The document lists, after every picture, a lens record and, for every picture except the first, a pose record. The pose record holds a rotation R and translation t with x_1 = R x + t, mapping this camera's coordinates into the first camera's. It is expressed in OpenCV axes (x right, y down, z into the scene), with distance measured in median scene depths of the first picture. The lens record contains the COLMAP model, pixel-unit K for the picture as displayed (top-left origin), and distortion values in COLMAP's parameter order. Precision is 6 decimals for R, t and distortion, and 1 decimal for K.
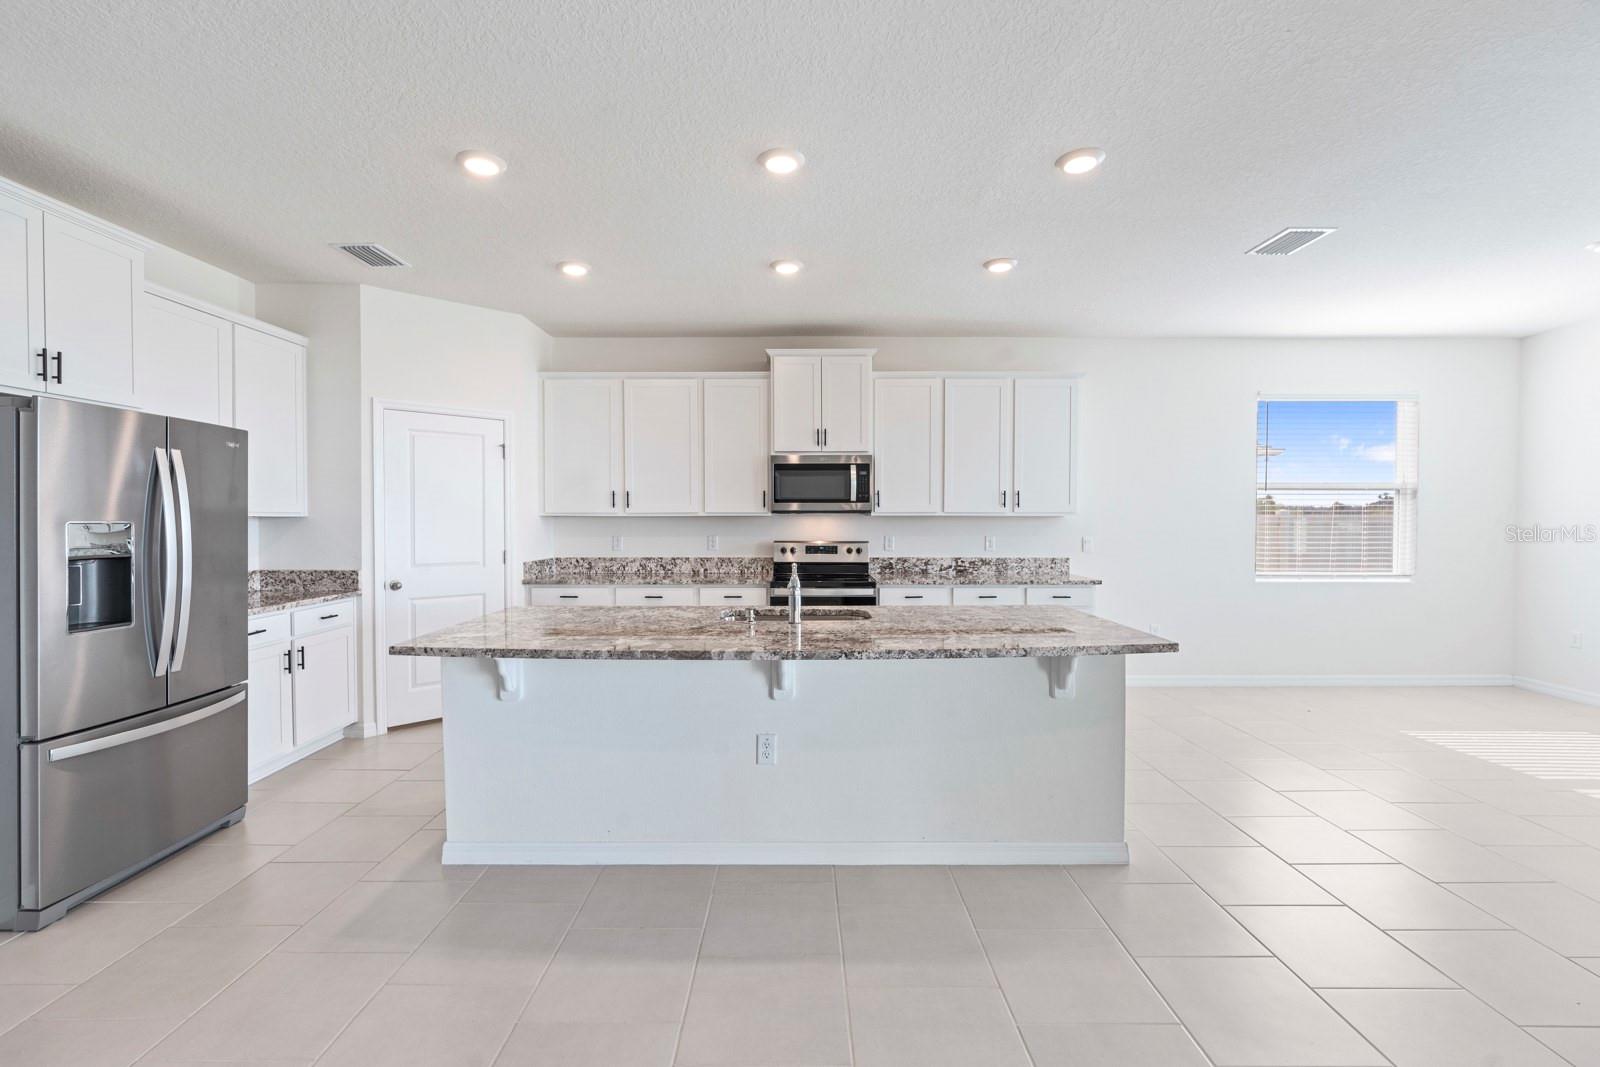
lens RADIAL K [[724.2, 0, 804.6], [0, 724.2, 538.1], [0, 0, 1]] dist [-0.010780, 0.003844]
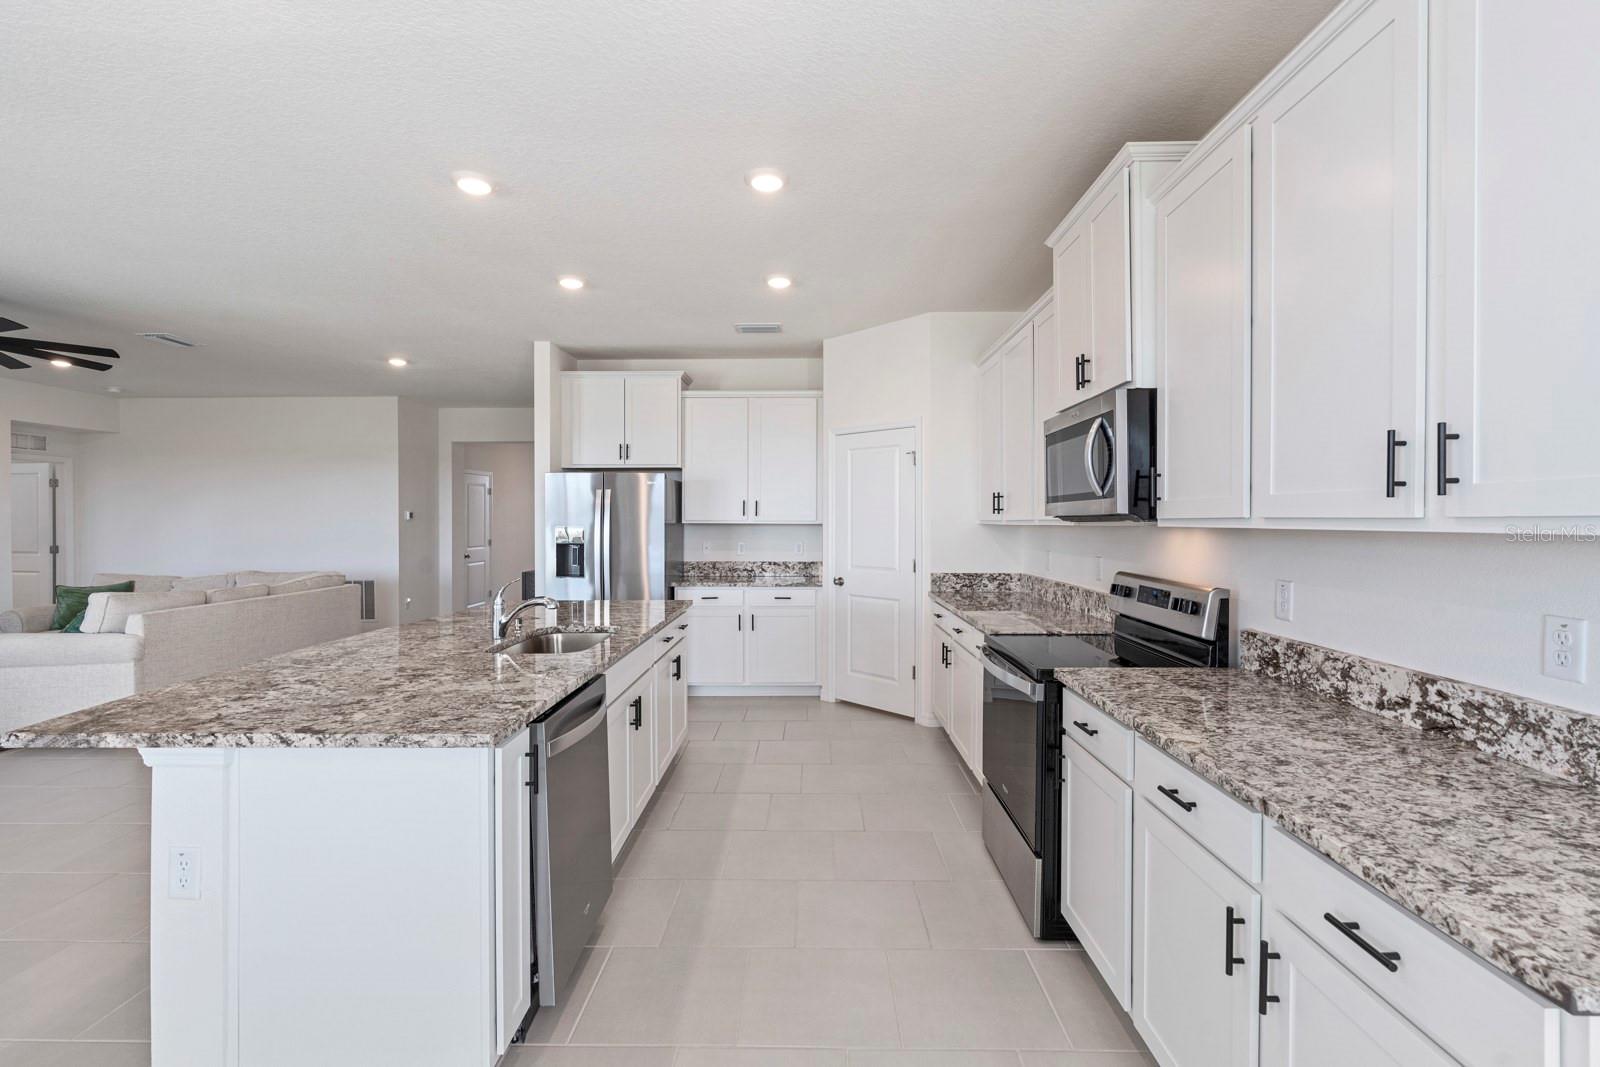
lens RADIAL K [[724.2, 0, 808.7], [0, 724.2, 522.5], [0, 0, 1]] dist [-0.010780, 0.003844]
pose [[-0.007779, 0.003328, -0.999964, 0.525154], [-0.025981, 0.999656, 0.003529, -0.029839], [0.999632, 0.026008, -0.007690, 0.802476]]
